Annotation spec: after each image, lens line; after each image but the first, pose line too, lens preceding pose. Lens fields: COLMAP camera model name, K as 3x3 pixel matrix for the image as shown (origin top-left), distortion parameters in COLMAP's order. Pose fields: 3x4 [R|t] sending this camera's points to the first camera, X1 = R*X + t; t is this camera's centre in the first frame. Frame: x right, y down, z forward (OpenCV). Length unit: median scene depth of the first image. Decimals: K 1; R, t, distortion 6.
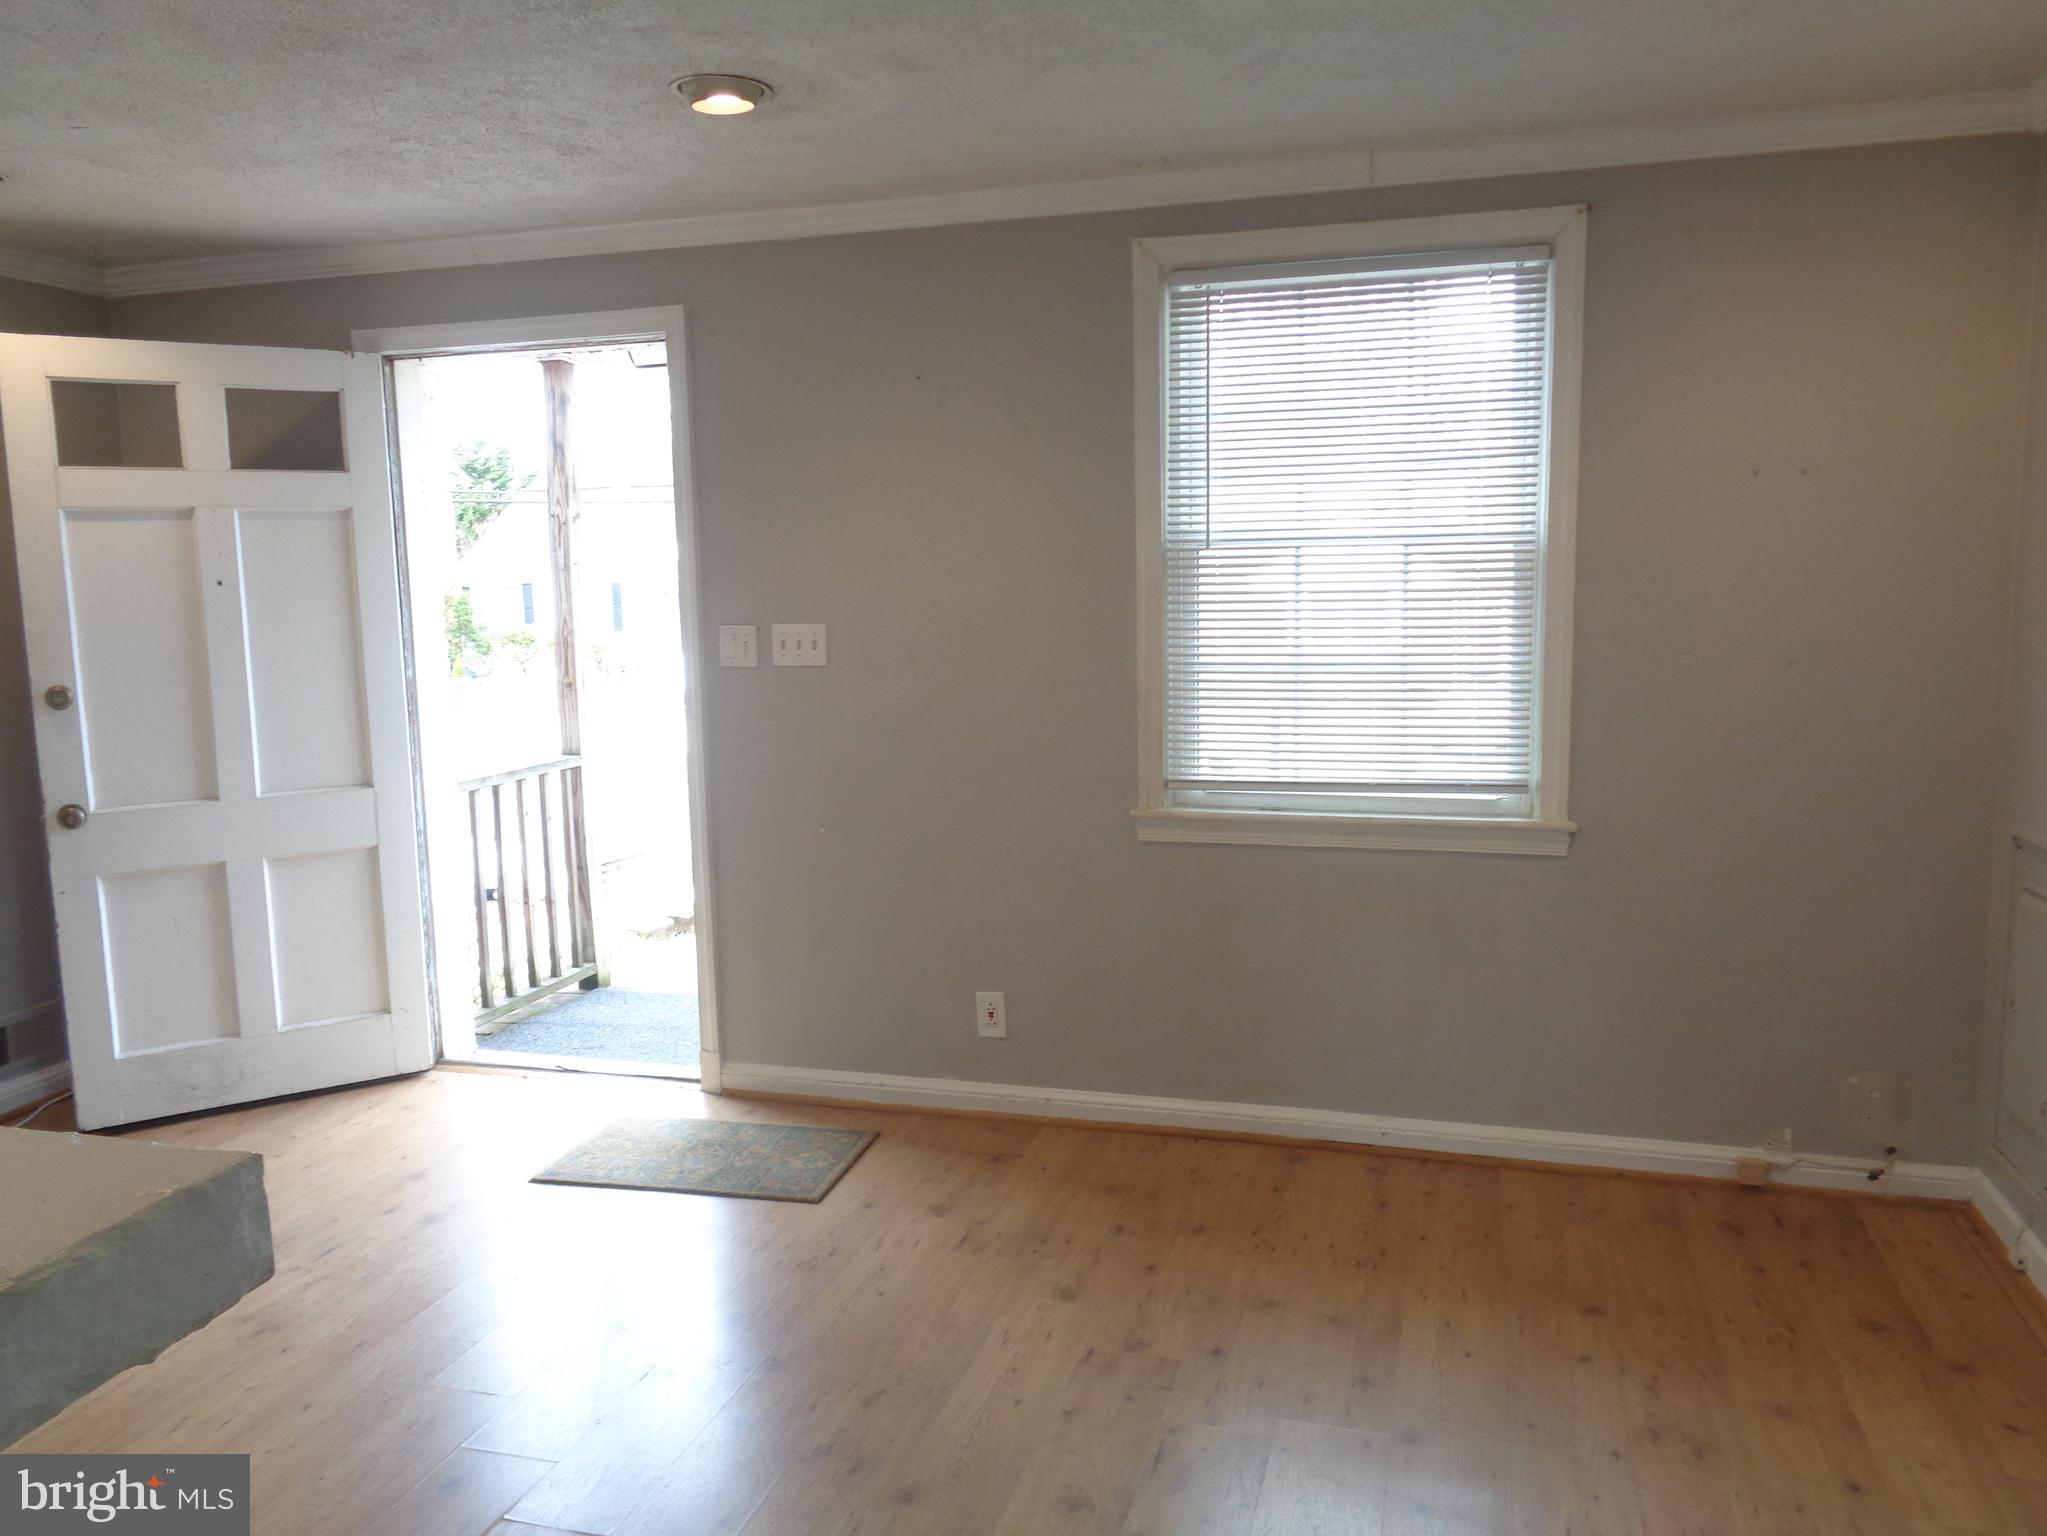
lens RADIAL K [[1474.0, 0, 1023.5], [0, 1474.0, 768.0], [0, 0, 1]] dist [0.007099, -0.000142]
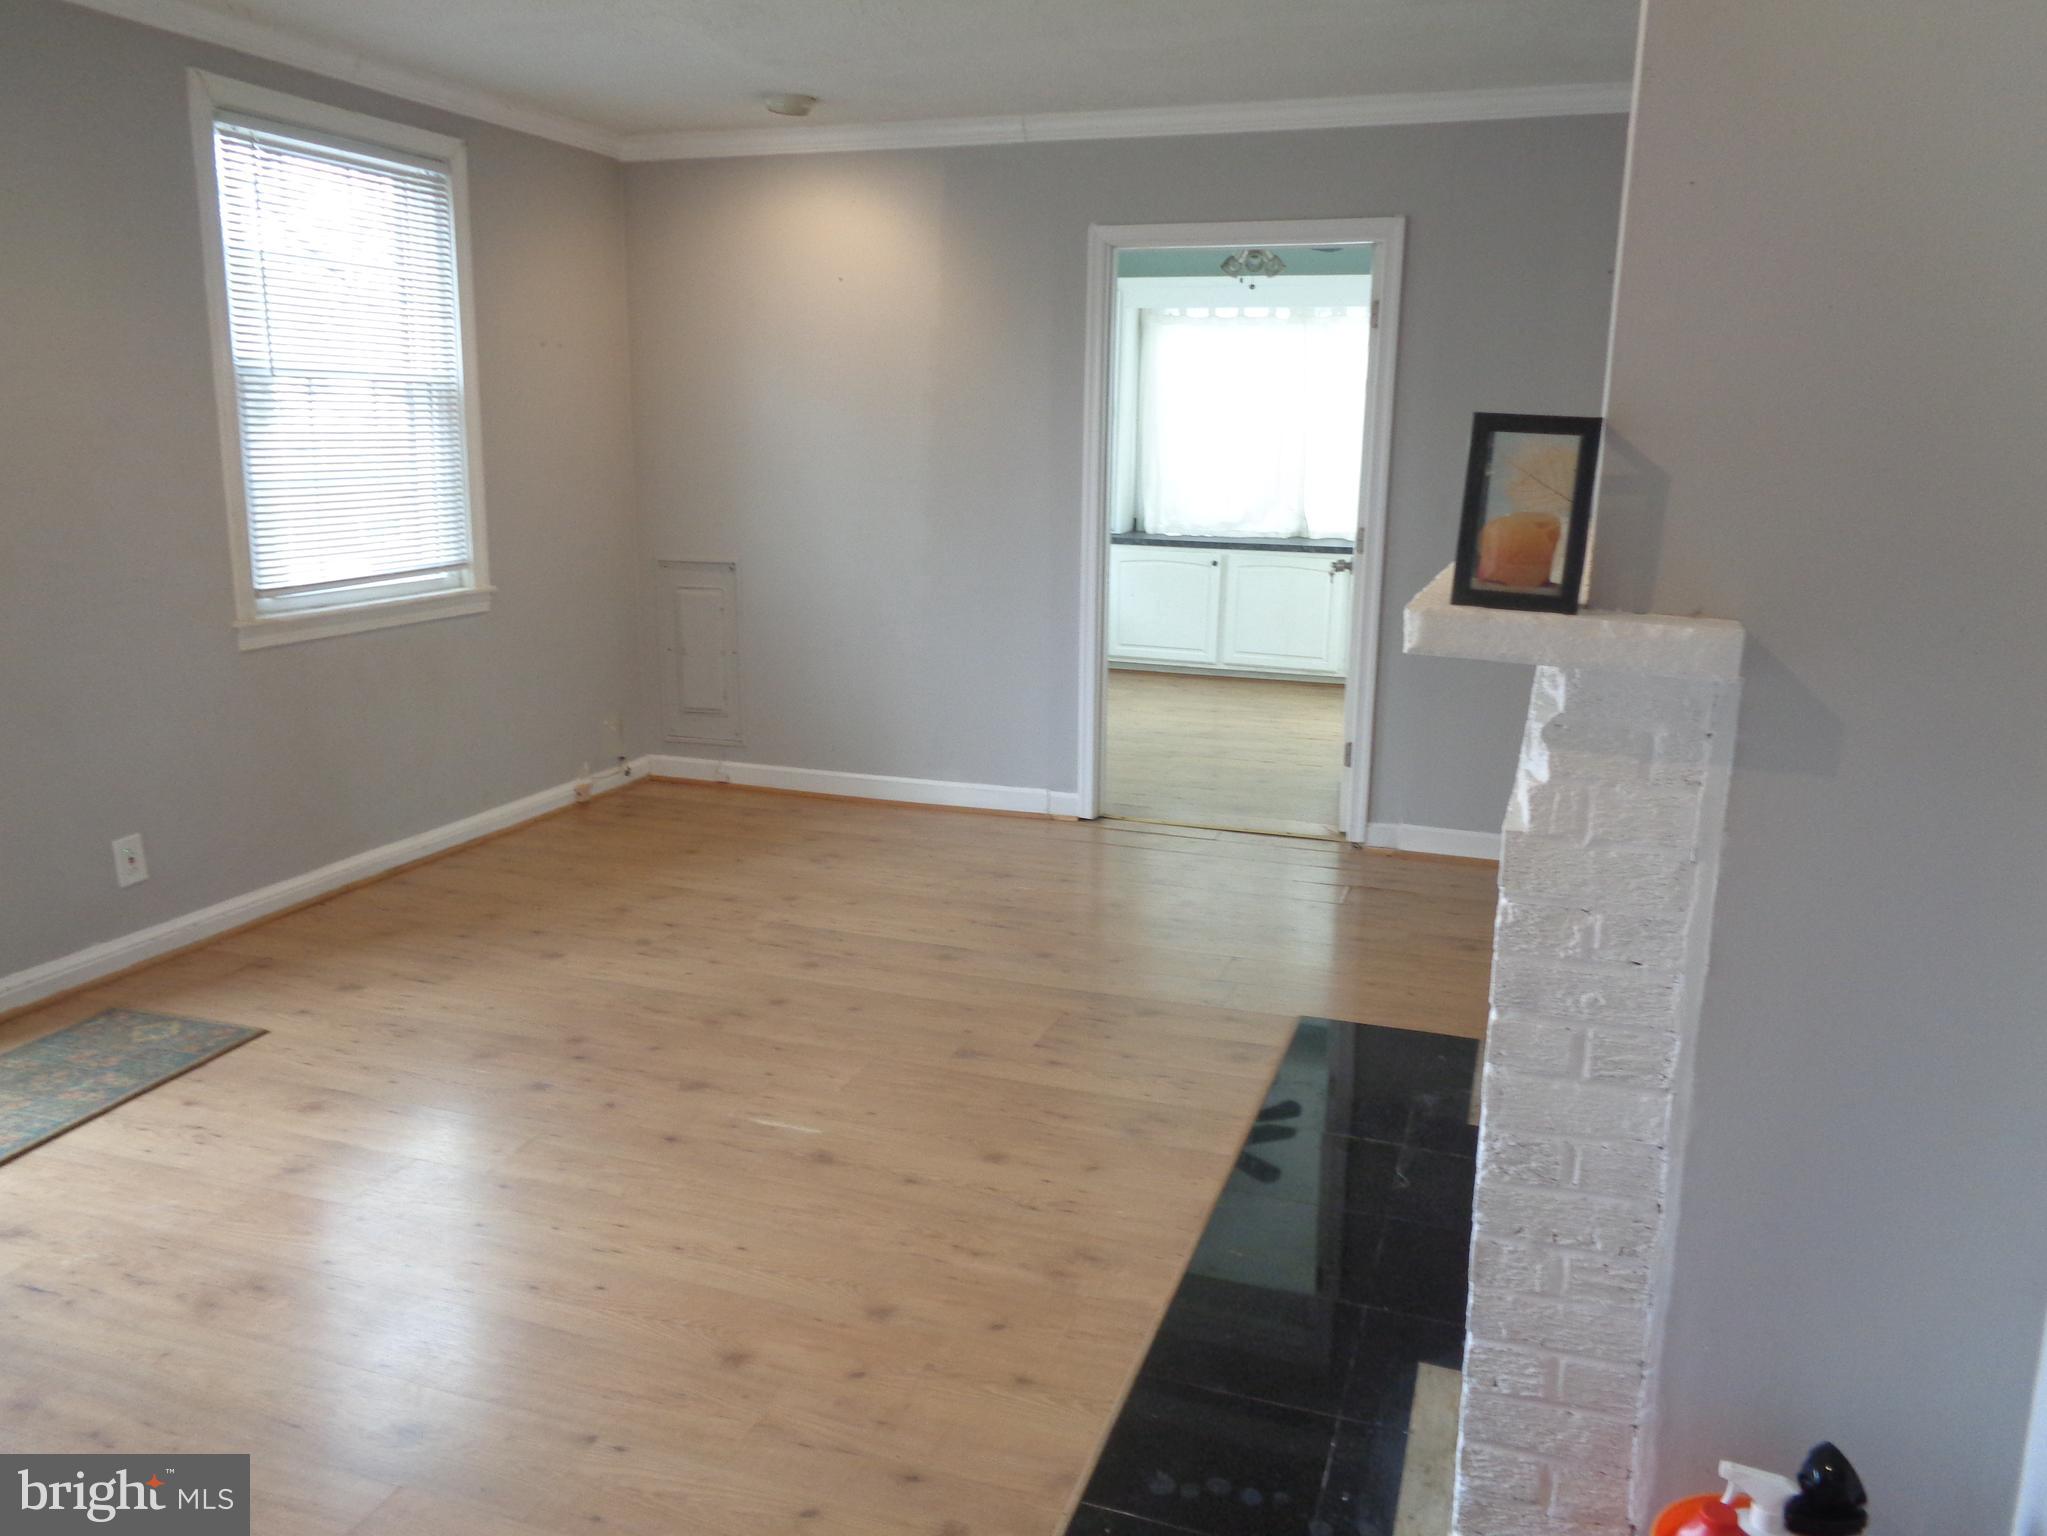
lens RADIAL K [[1592.5, 0, 1023.5], [0, 1592.5, 768.0], [0, 0, 1]] dist [0.028710, -0.000541]
pose [[0.054002, -0.201956, 0.977905, -1.121439], [0.101078, 0.975409, 0.195859, -0.041250], [-0.993412, 0.088268, 0.073087, 0.384923]]
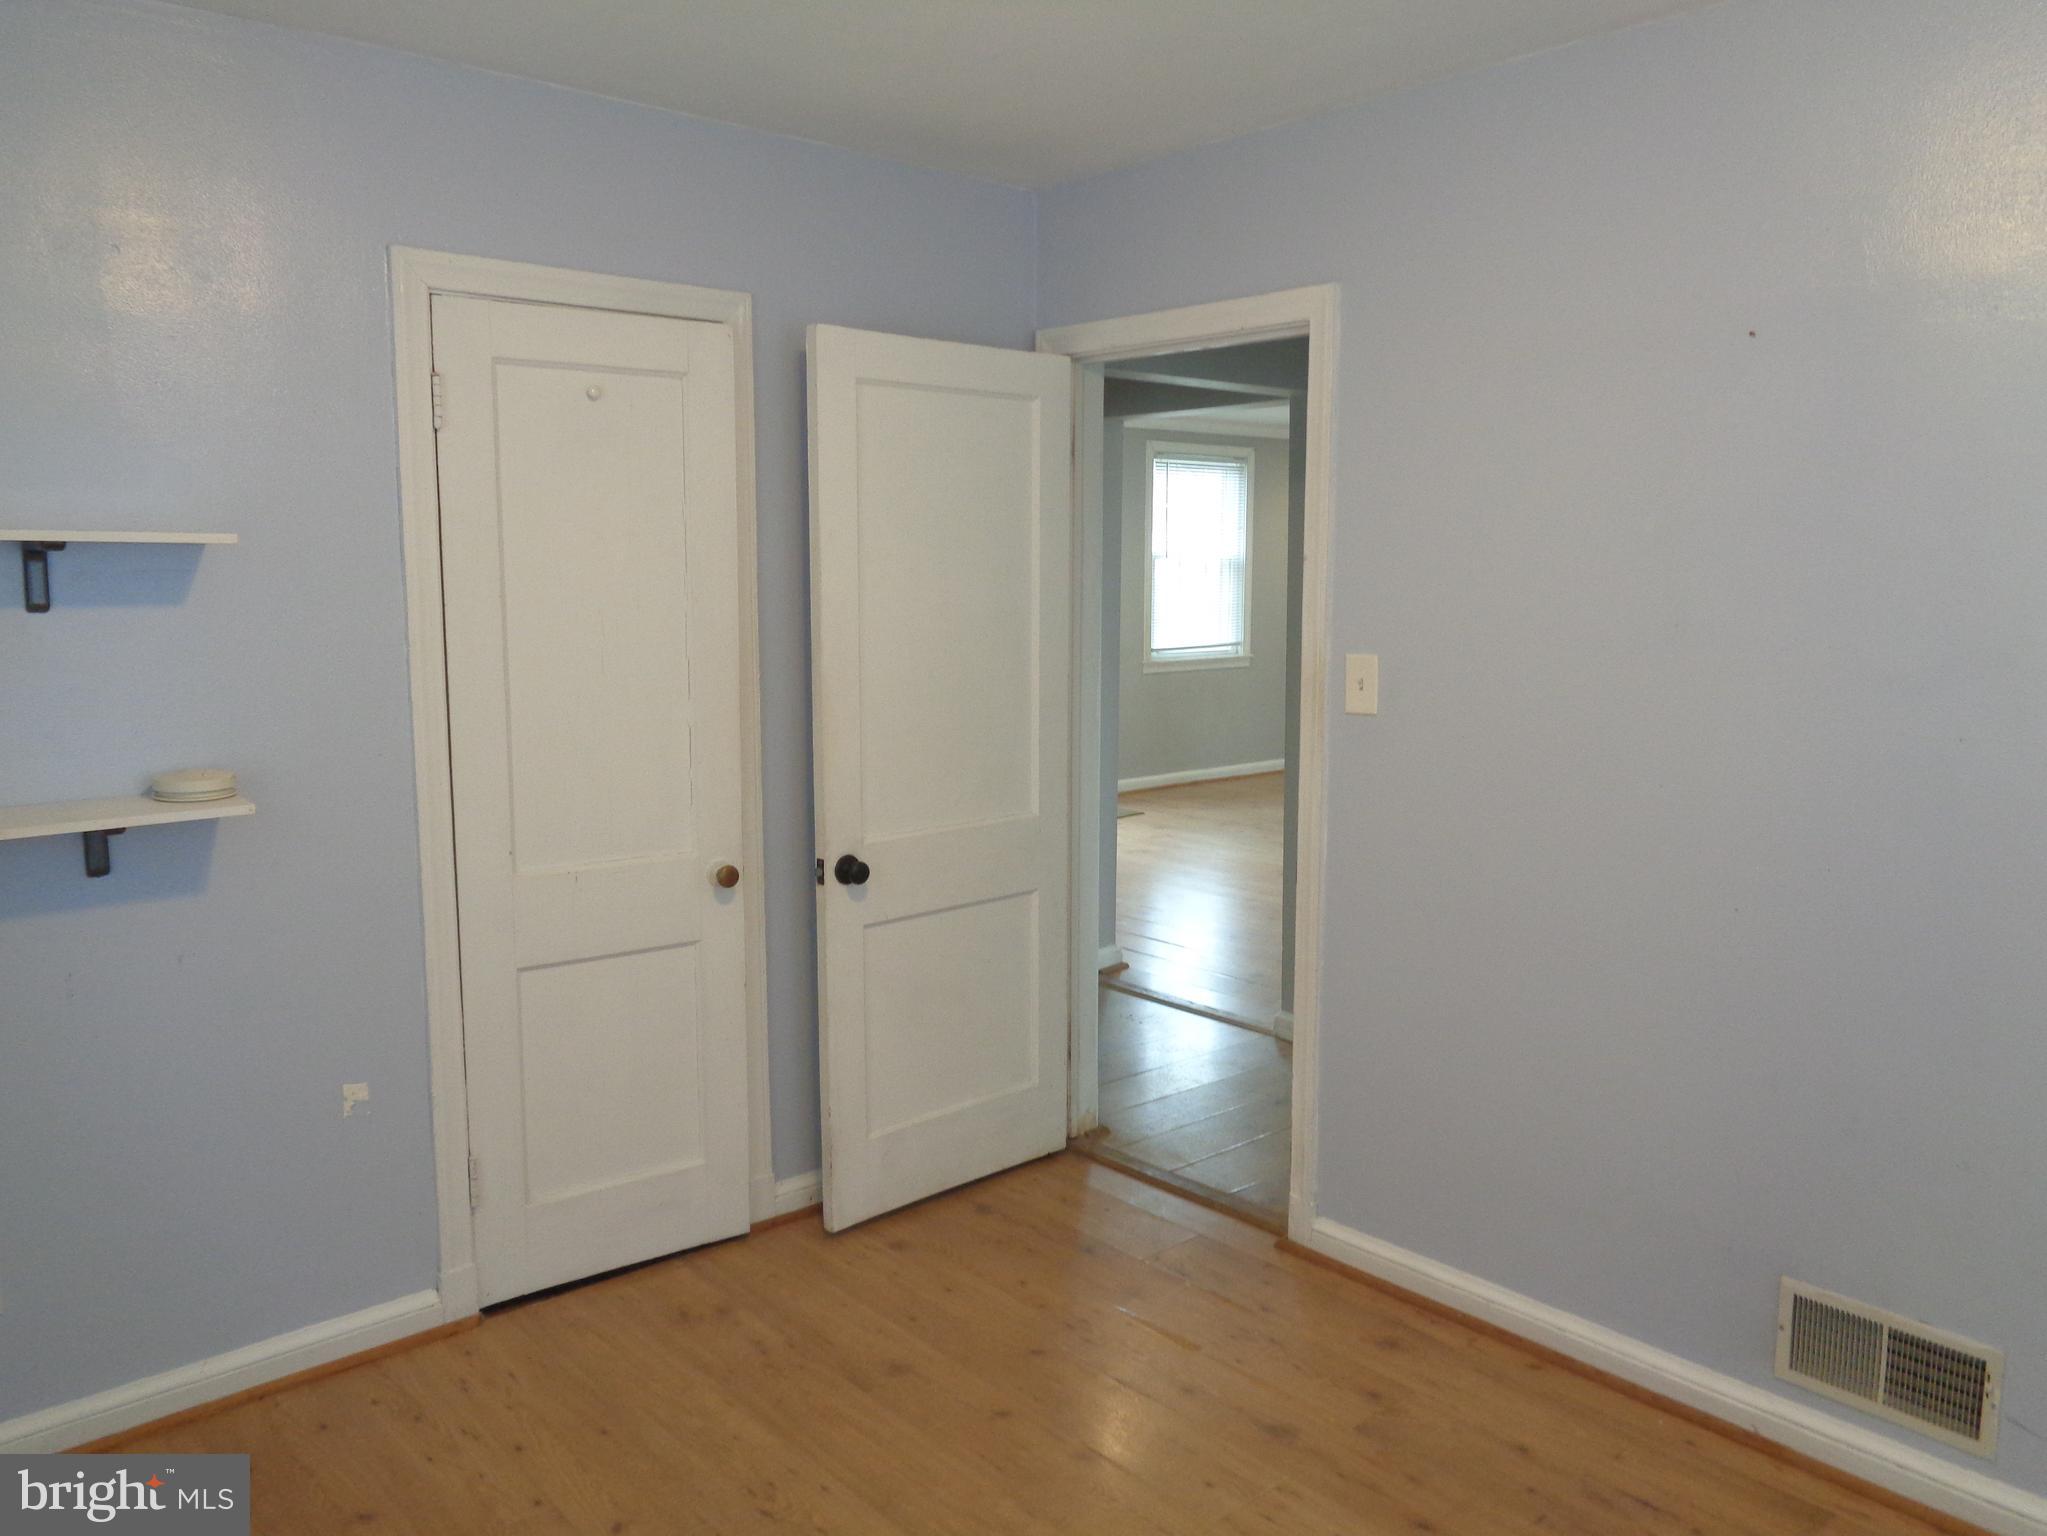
lens RADIAL K [[1592.5, 0, 1023.5], [0, 1592.5, 768.0], [0, 0, 1]] dist [0.028710, -0.000541]
pose [[0.526817, -0.096137, 0.844524, -2.517911], [0.096227, 0.993941, 0.053119, 0.048736], [-0.844514, 0.053282, 0.532876, -0.290274]]
